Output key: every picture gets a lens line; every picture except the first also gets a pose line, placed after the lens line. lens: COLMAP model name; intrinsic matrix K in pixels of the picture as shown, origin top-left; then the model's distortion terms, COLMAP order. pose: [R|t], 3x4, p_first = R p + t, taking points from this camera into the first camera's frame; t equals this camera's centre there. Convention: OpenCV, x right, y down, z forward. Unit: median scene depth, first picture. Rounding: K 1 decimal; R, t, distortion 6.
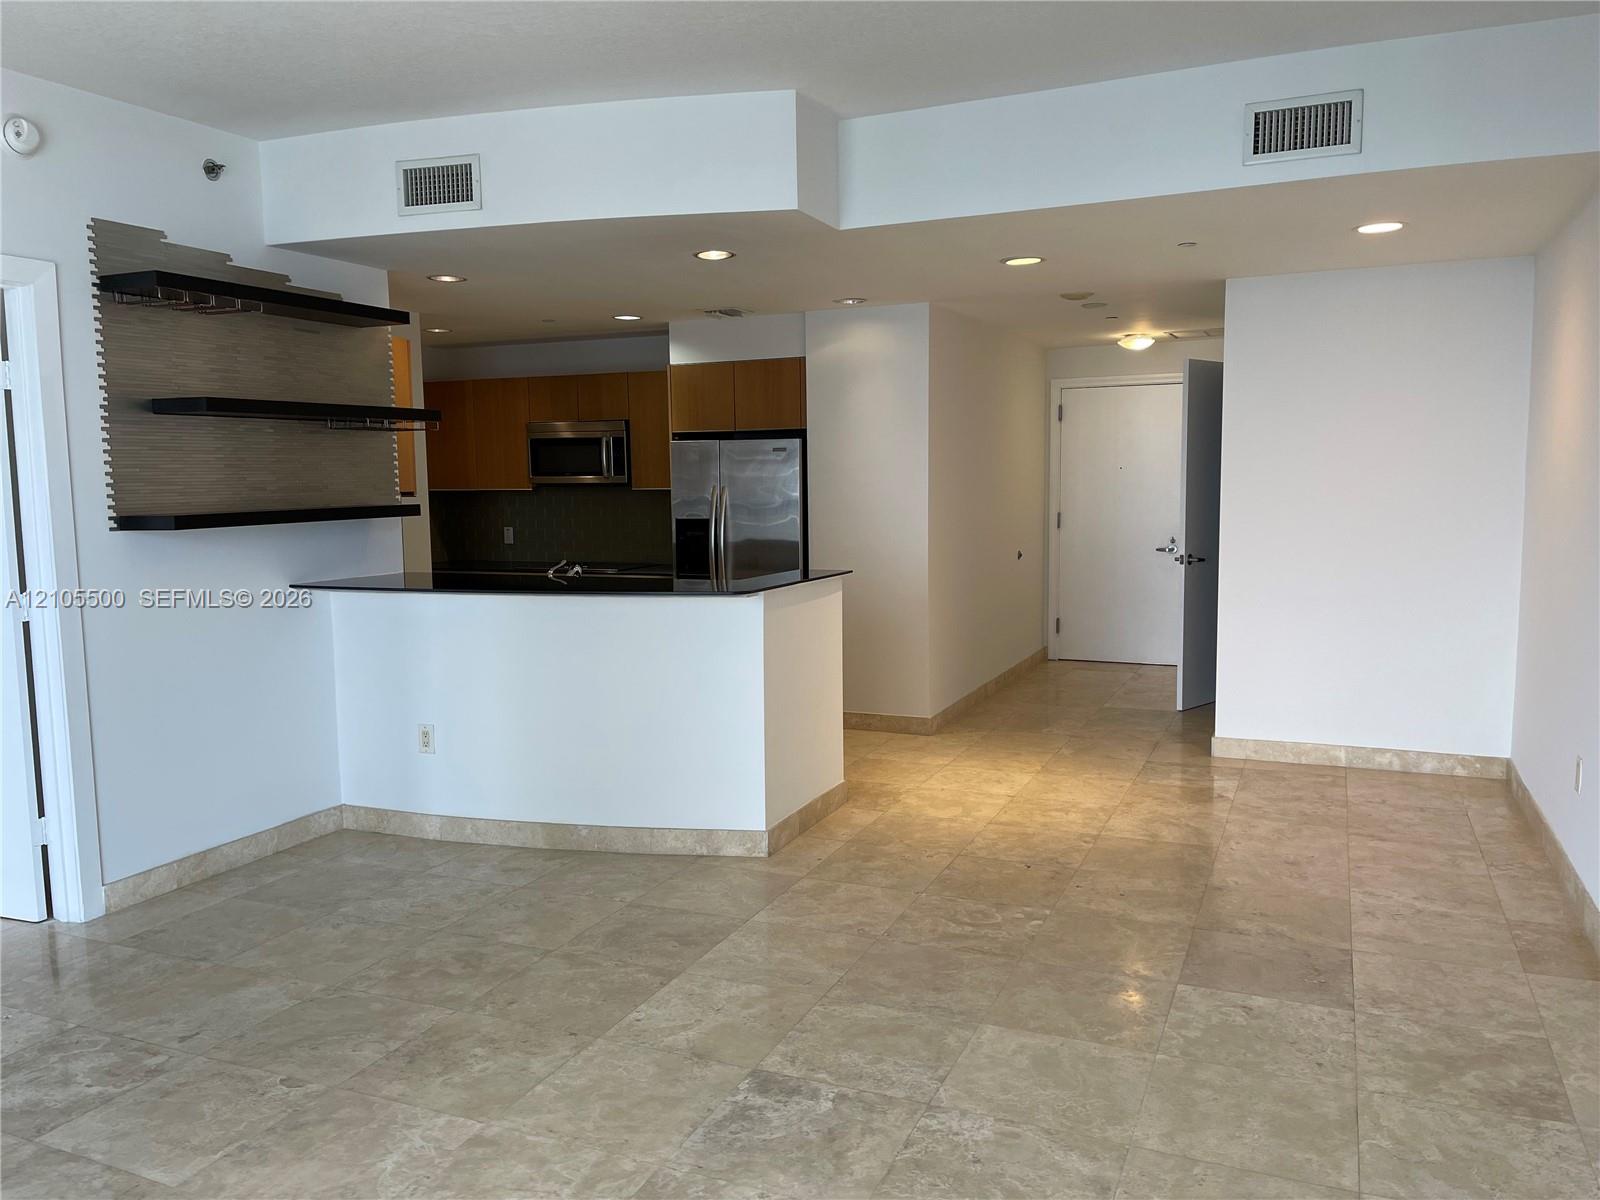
lens RADIAL K [[1216.4, 0, 802.6], [0, 1216.4, 606.3], [0, 0, 1]] dist [0.076809, -0.093073]
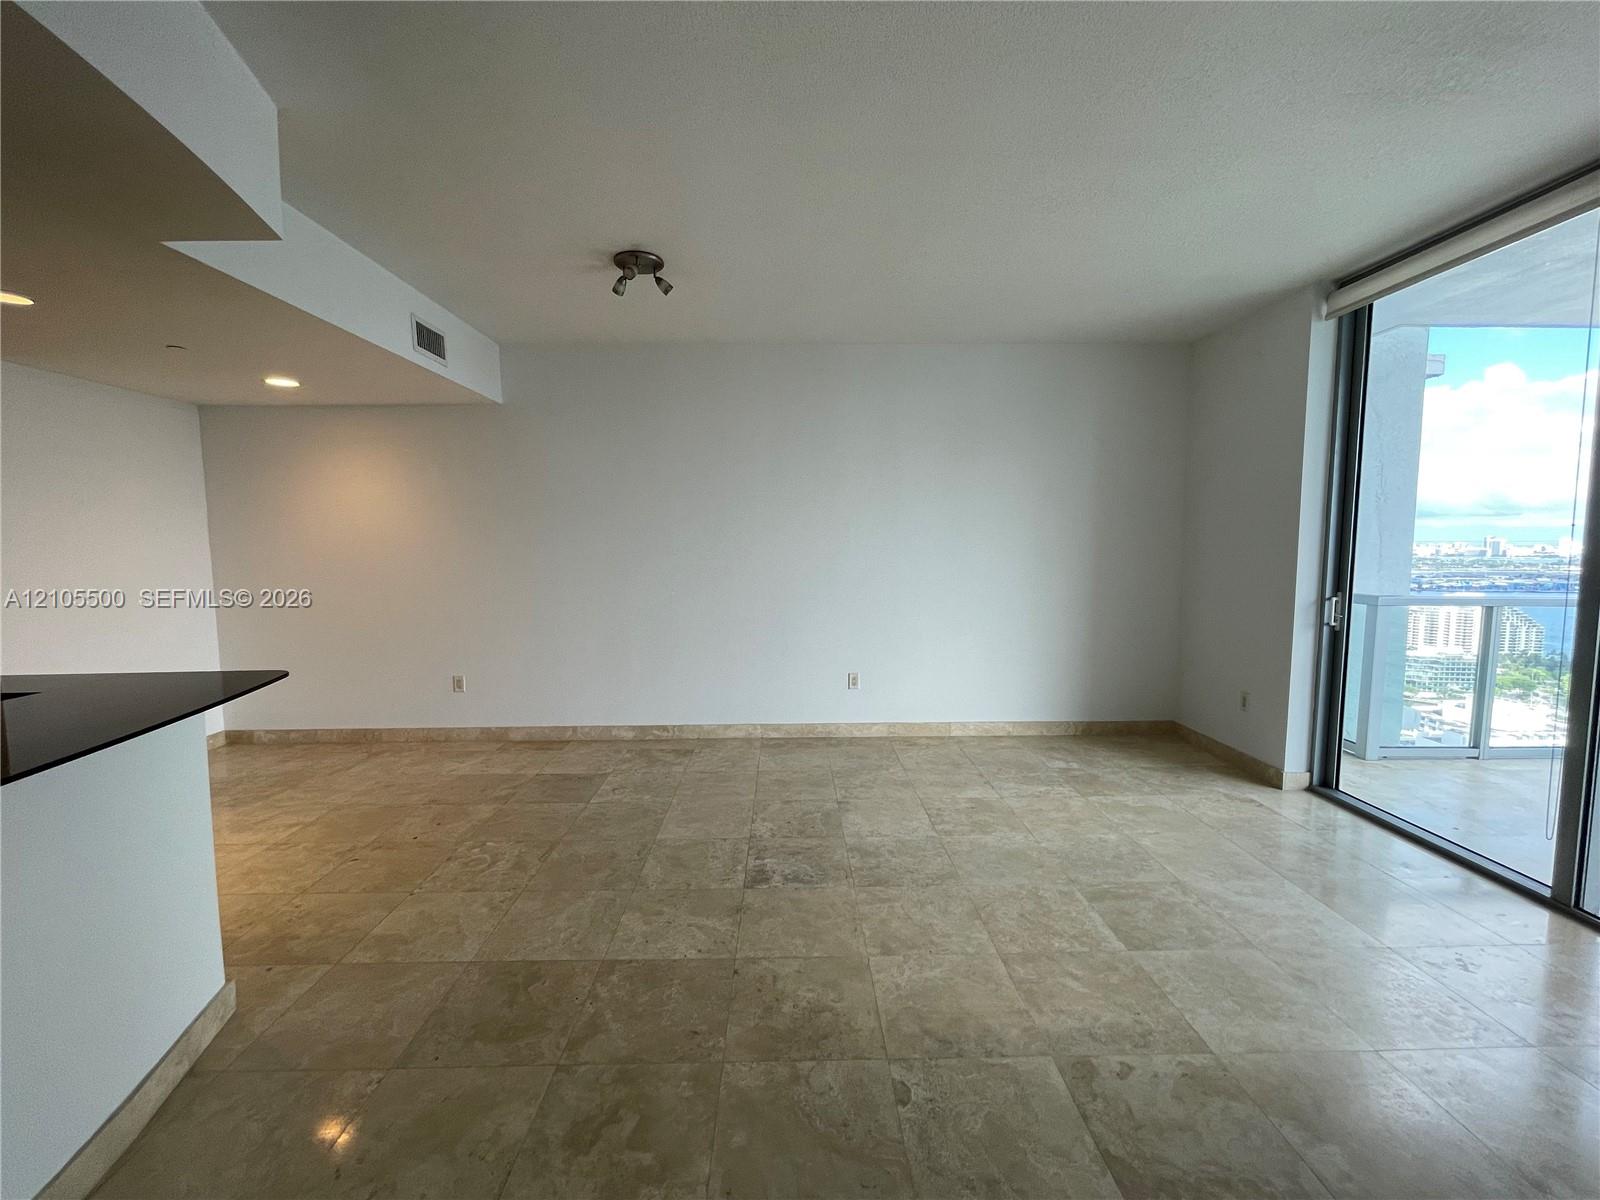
lens RADIAL K [[658.9, 0, 798.1], [0, 658.9, 592.5], [0, 0, 1]] dist [-0.001512, 0.000213]
pose [[-0.411035, -0.058683, 0.909729, -0.622706], [0.111909, 0.987130, 0.114238, -0.080704], [-0.904725, 0.148762, -0.399178, 0.894999]]
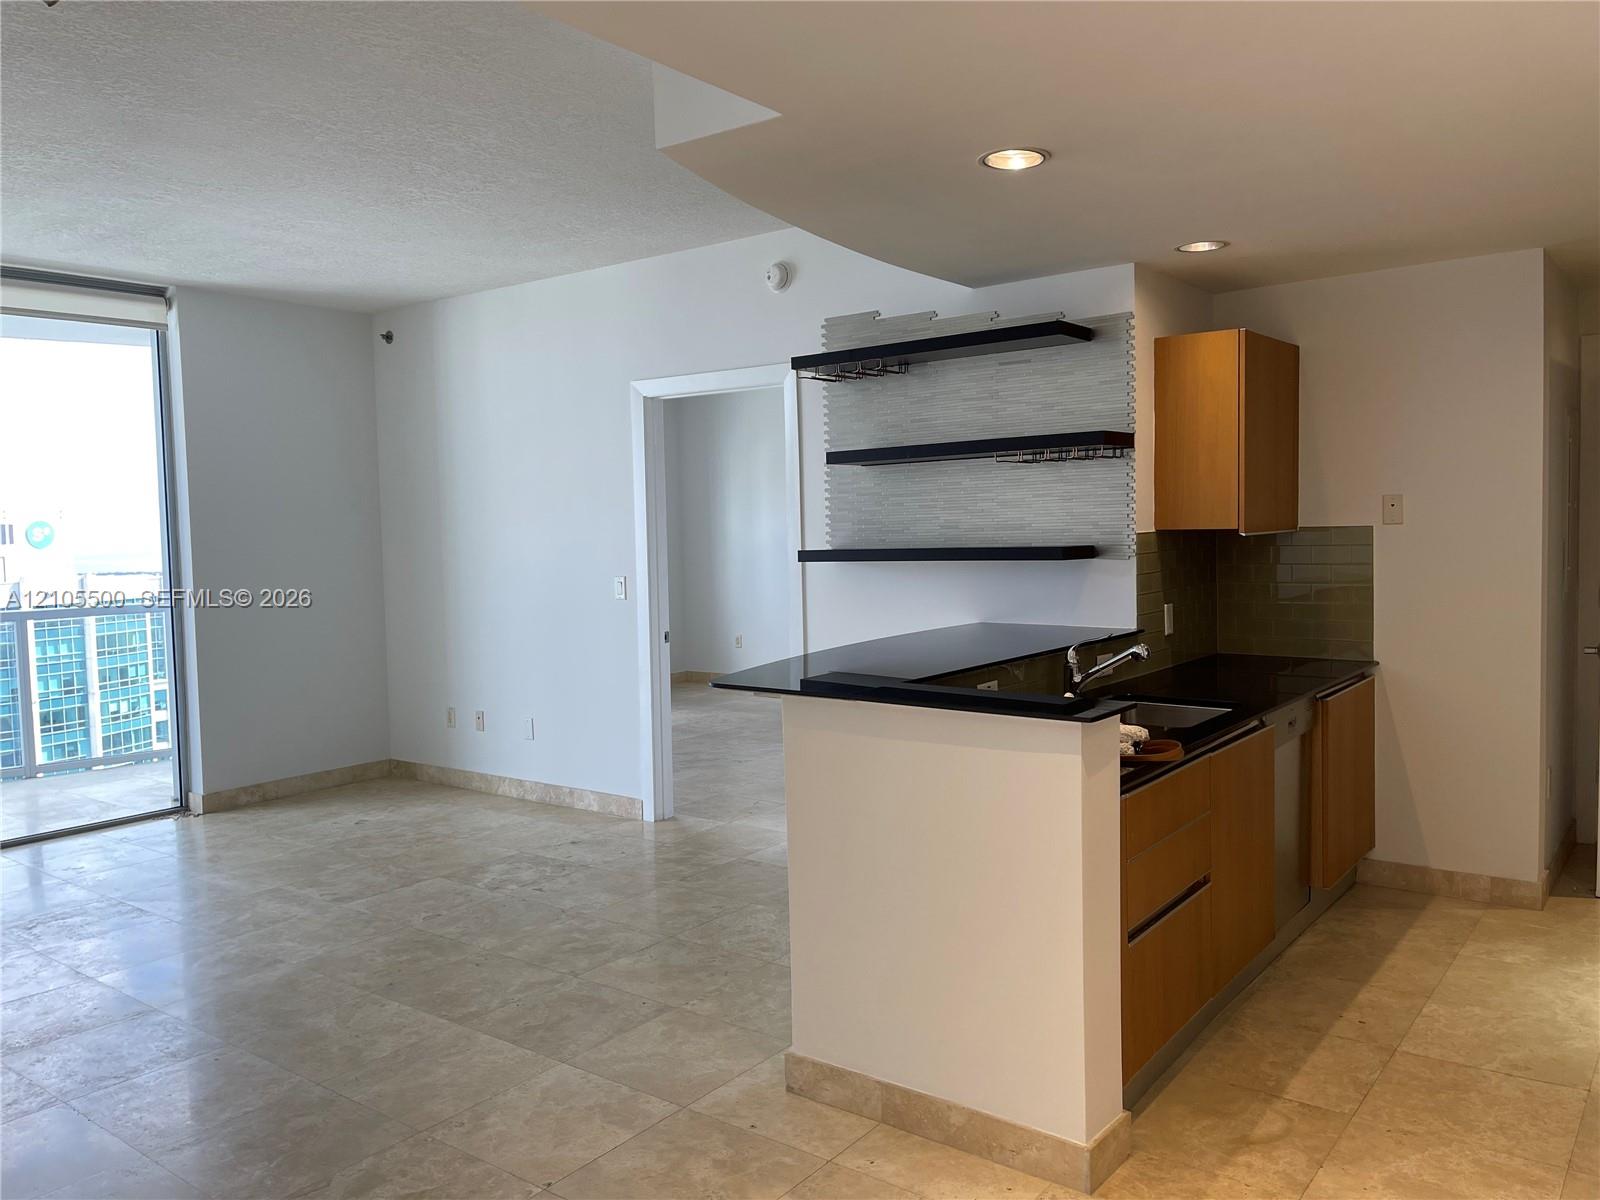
lens RADIAL K [[1216.4, 0, 796.5], [0, 1216.4, 590.7], [0, 0, 1]] dist [0.076809, -0.093073]
pose [[-0.244470, 0.074672, -0.966777, 0.677703], [-0.078798, 0.992203, 0.096561, -0.149645], [0.966450, 0.099786, -0.236680, 1.275685]]
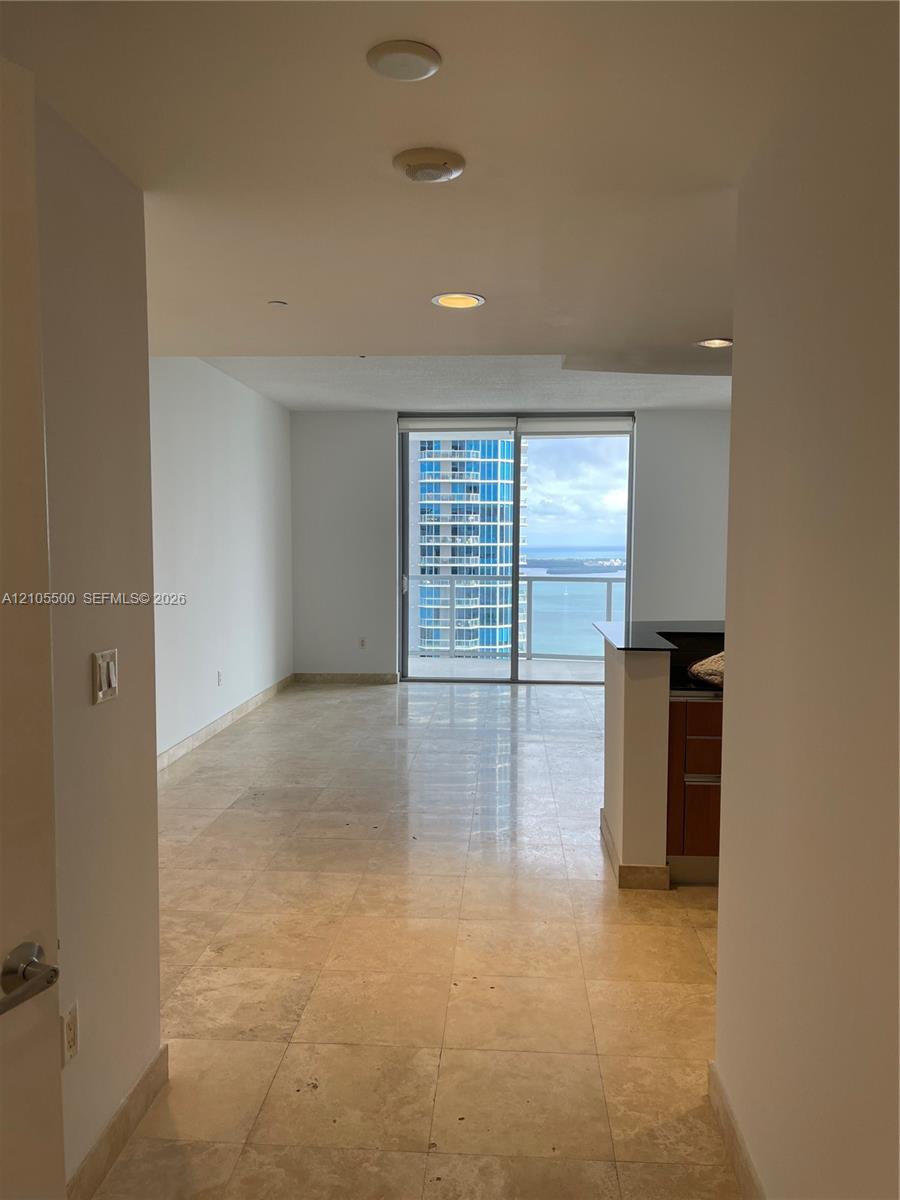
lens RADIAL K [[912.3, 0, 445.4], [0, 912.3, 600.0], [0, 0, 1]] dist [0.076809, -0.093073]
pose [[-0.943985, 0.032492, -0.328385, 0.515473], [-0.027237, 0.984073, 0.175666, -0.242438], [0.328862, 0.174771, -0.928065, 2.067113]]
